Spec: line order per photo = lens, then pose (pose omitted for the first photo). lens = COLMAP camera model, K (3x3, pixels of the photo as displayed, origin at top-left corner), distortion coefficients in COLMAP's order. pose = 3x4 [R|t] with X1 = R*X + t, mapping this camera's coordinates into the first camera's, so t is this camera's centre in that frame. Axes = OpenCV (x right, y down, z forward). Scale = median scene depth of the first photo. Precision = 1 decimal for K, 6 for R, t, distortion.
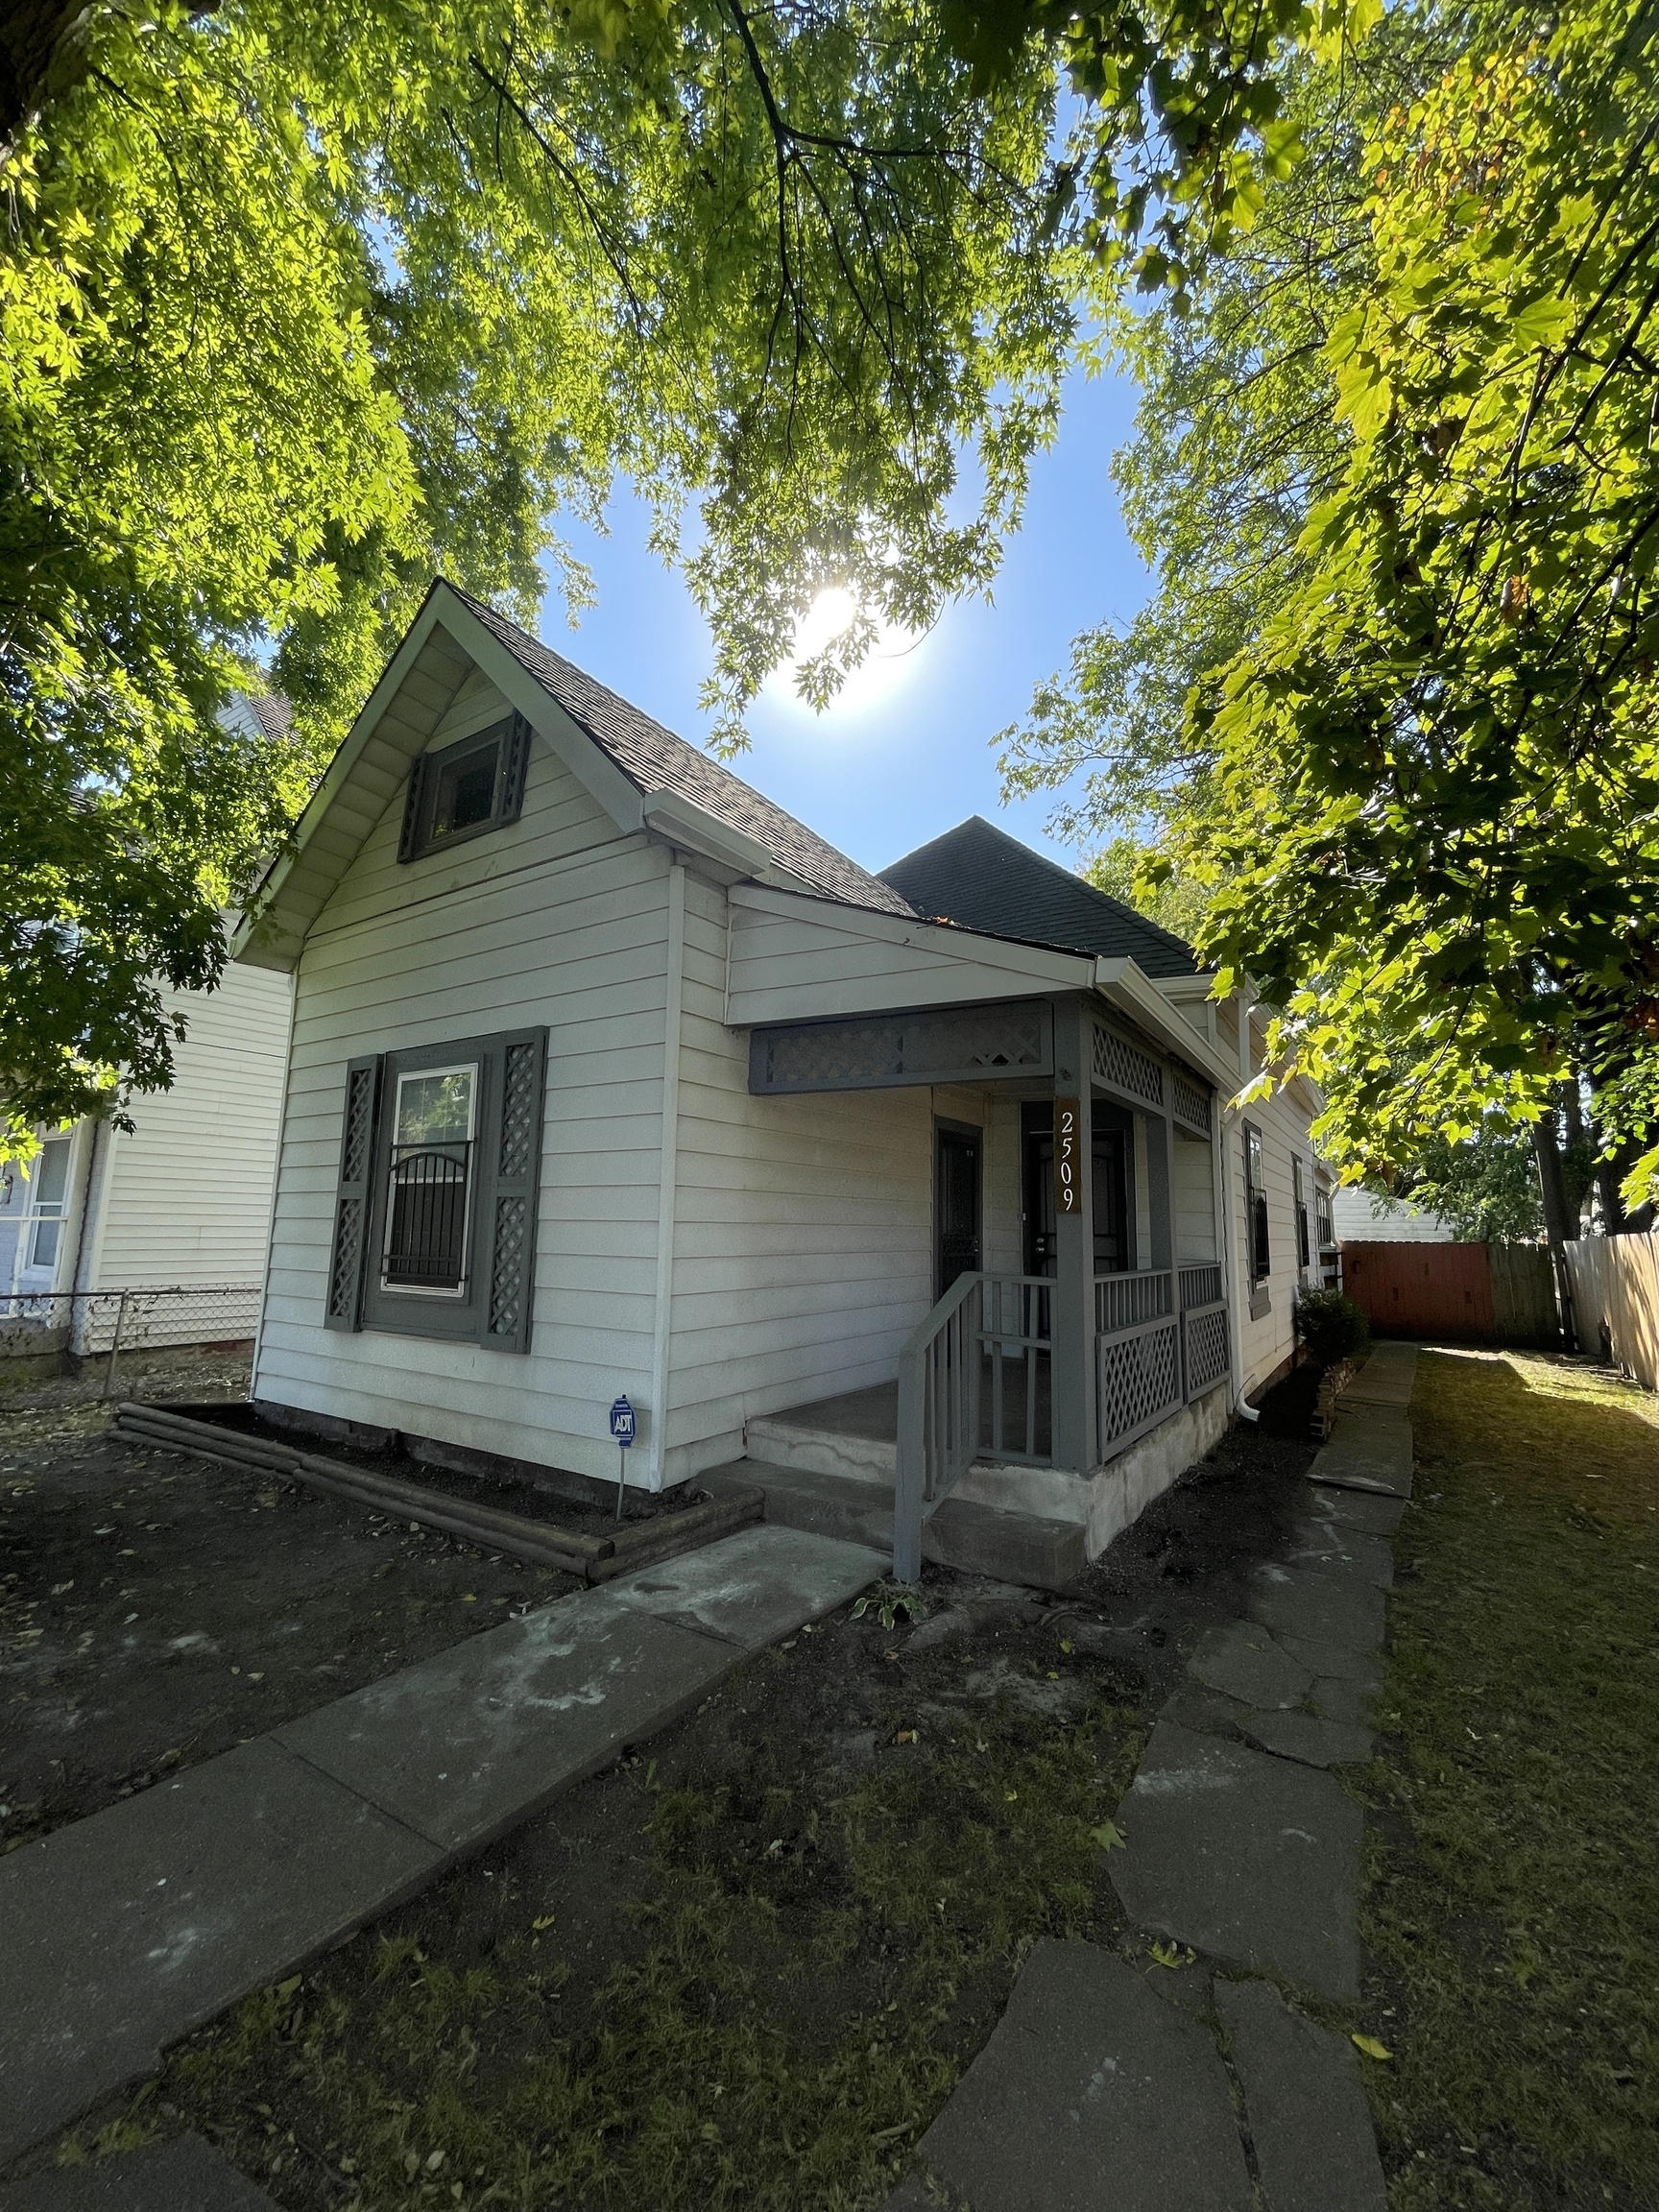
lens RADIAL K [[878.7, 0, 836.8], [0, 878.7, 1093.9], [0, 0, 1]] dist [0.001123, 0.000200]
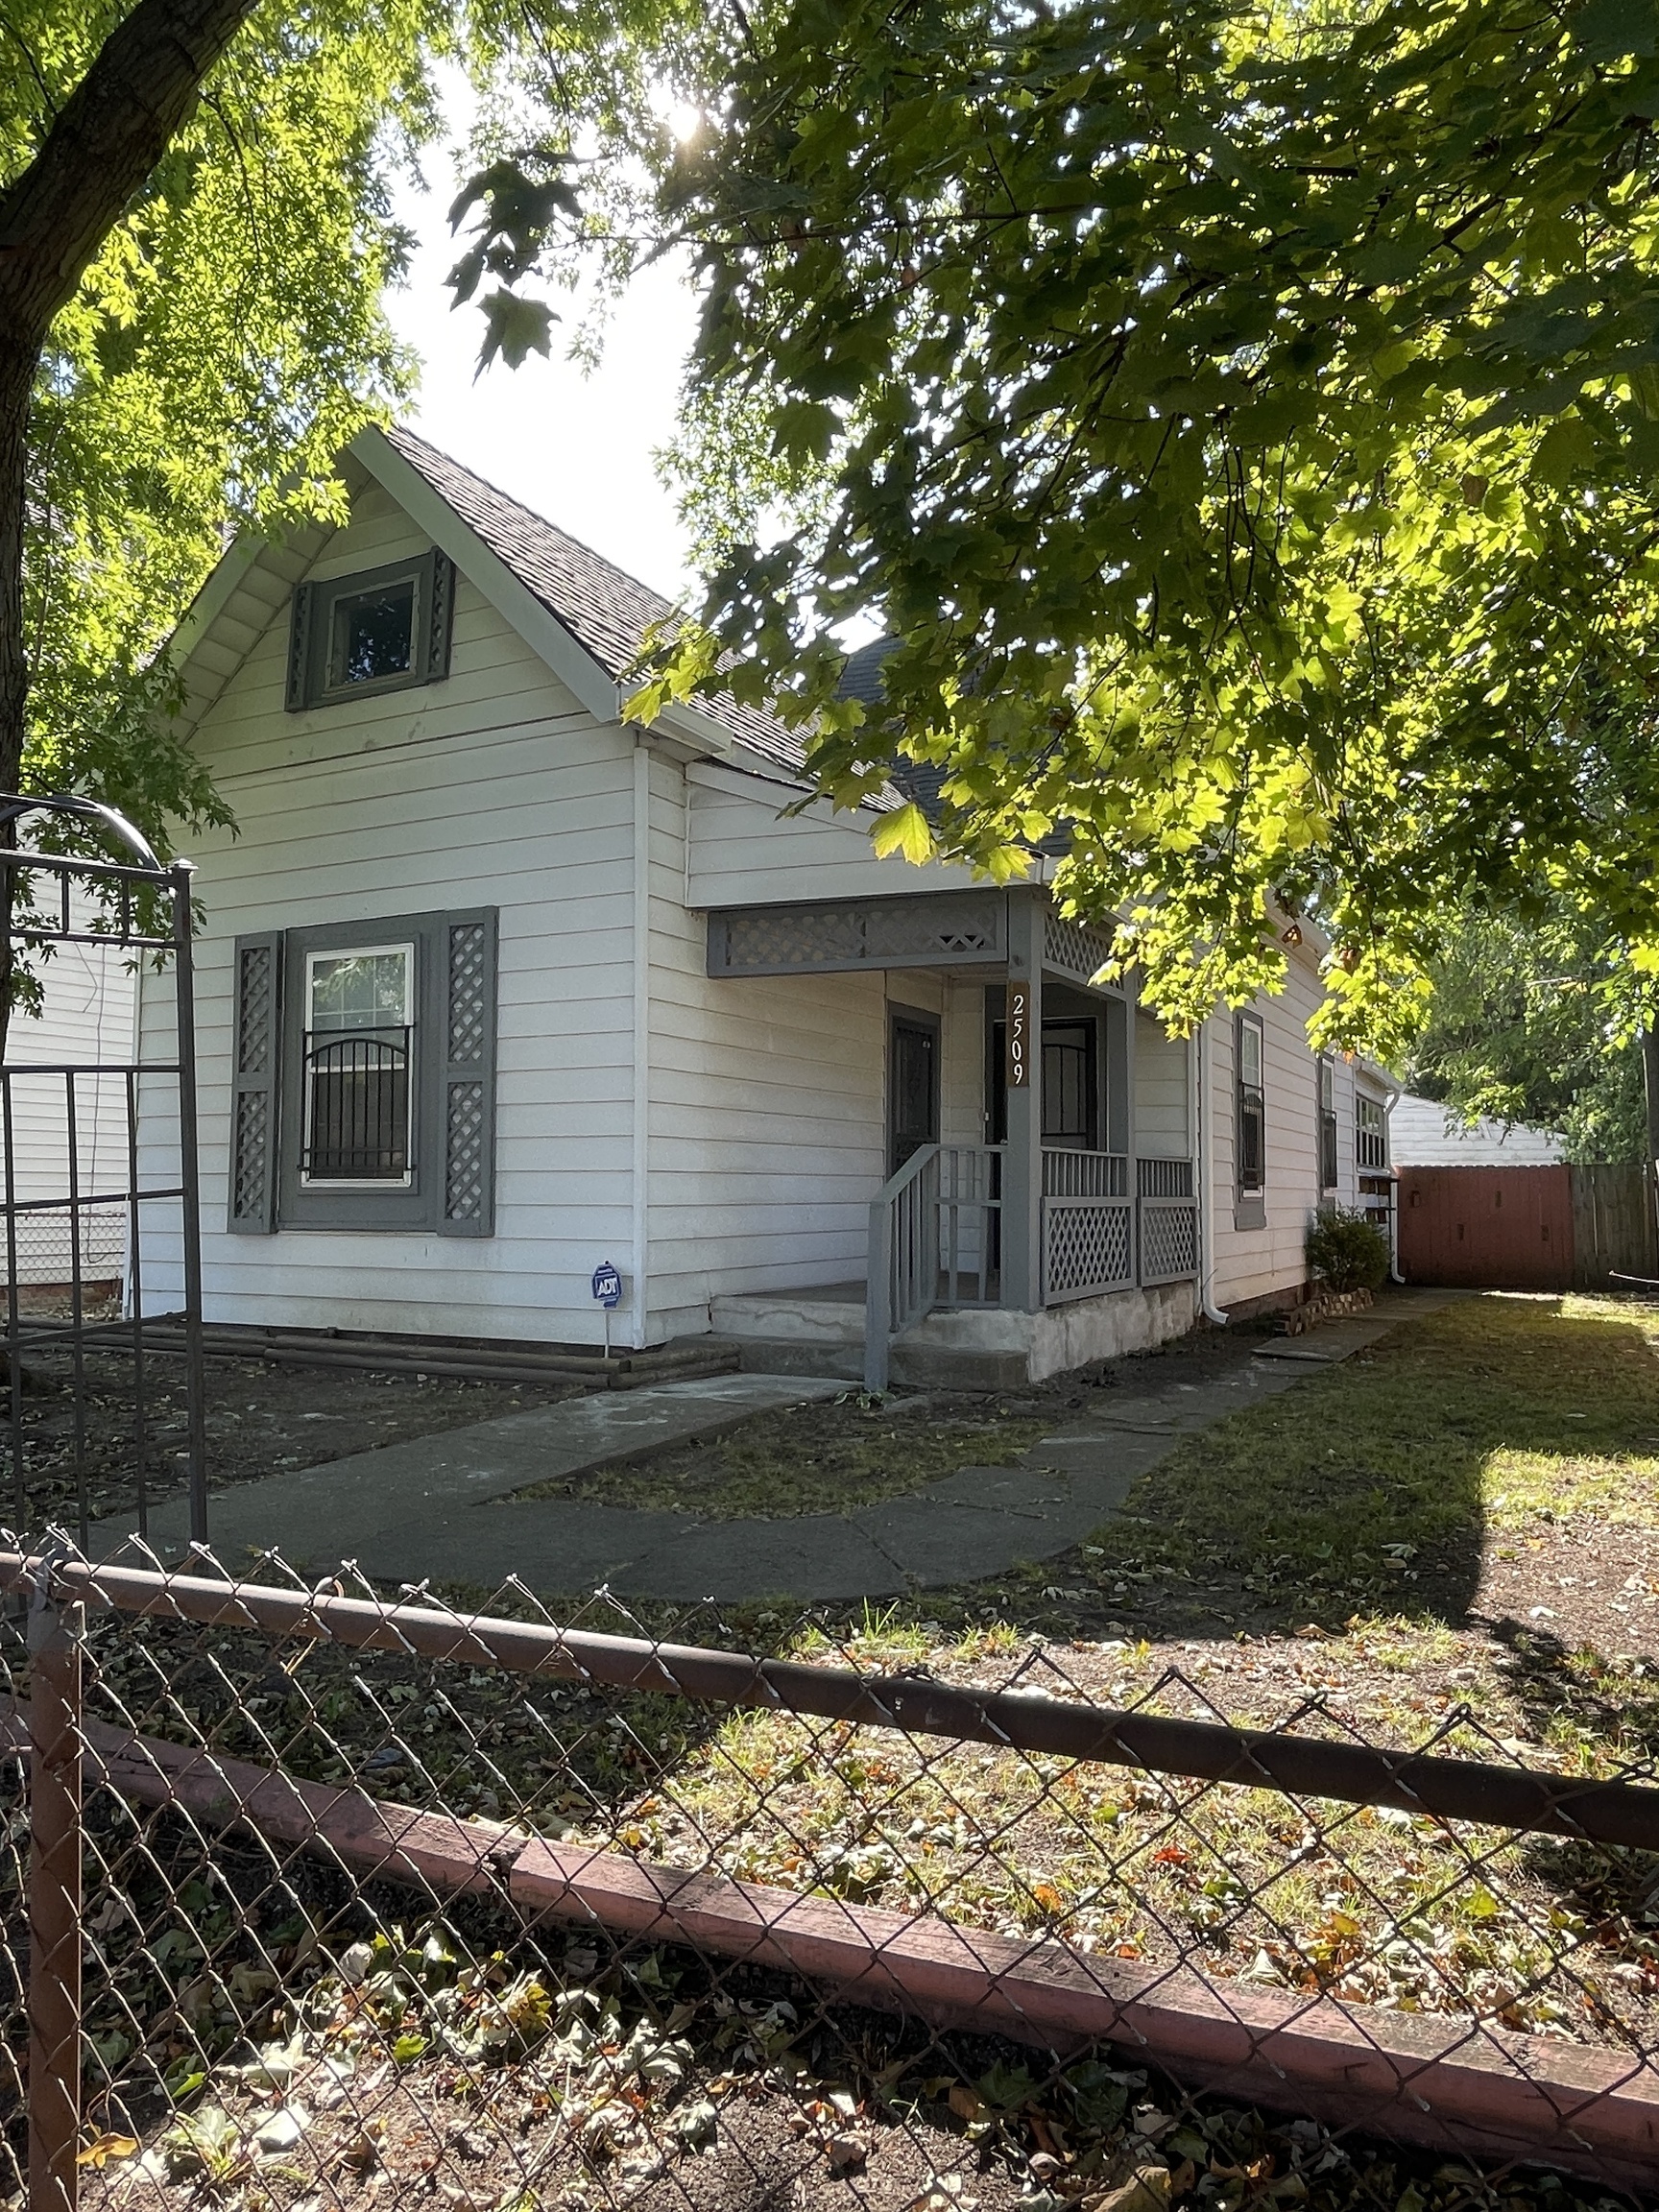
lens RADIAL K [[1484.3, 0, 829.5], [0, 1484.3, 1106.0], [0, 0, 1]] dist [0.000774, -0.002222]
pose [[0.995856, -0.005509, 0.090779, -0.116998], [-0.002898, 0.995735, 0.092216, -0.009849], [-0.090900, -0.092097, 0.991592, -0.679563]]
